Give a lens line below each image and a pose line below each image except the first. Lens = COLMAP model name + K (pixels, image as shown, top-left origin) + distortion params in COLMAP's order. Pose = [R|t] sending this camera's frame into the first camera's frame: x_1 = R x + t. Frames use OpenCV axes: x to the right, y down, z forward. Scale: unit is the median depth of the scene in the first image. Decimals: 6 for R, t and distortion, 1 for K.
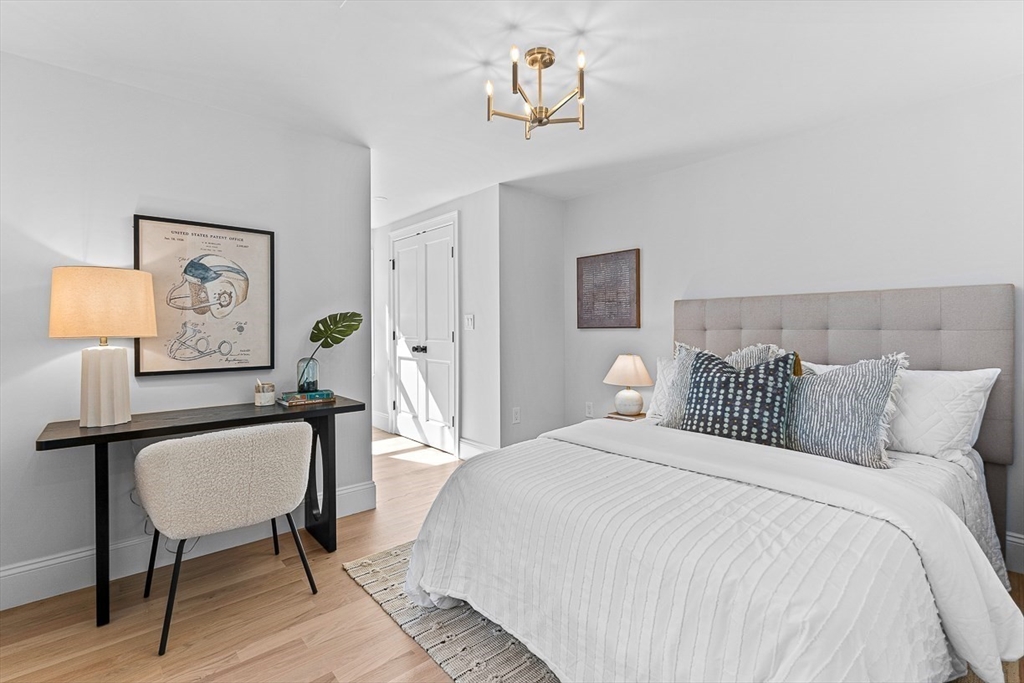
lens RADIAL K [[458.8, 0, 513.9], [0, 458.8, 336.5], [0, 0, 1]] dist [0.000566, -0.000195]
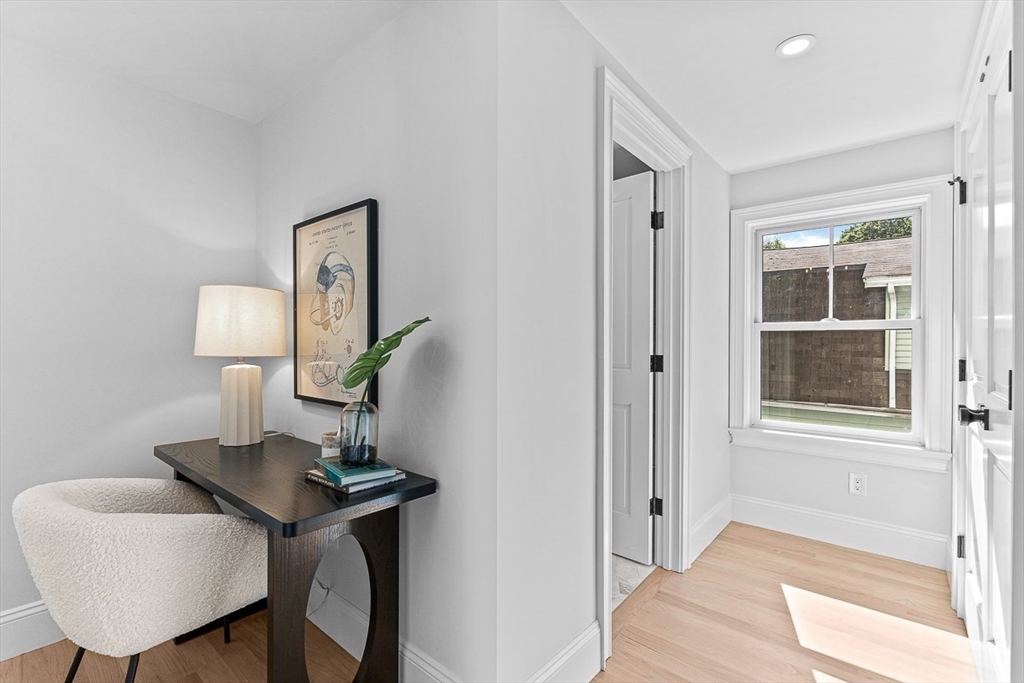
lens RADIAL K [[458.8, 0, 513.0], [0, 458.8, 344.0], [0, 0, 1]] dist [0.000566, -0.000195]
pose [[0.145312, 0.002289, -0.989383, 0.147031], [-0.025457, 0.999675, -0.001426, -0.030312], [0.989058, 0.025394, 0.145324, 1.165276]]
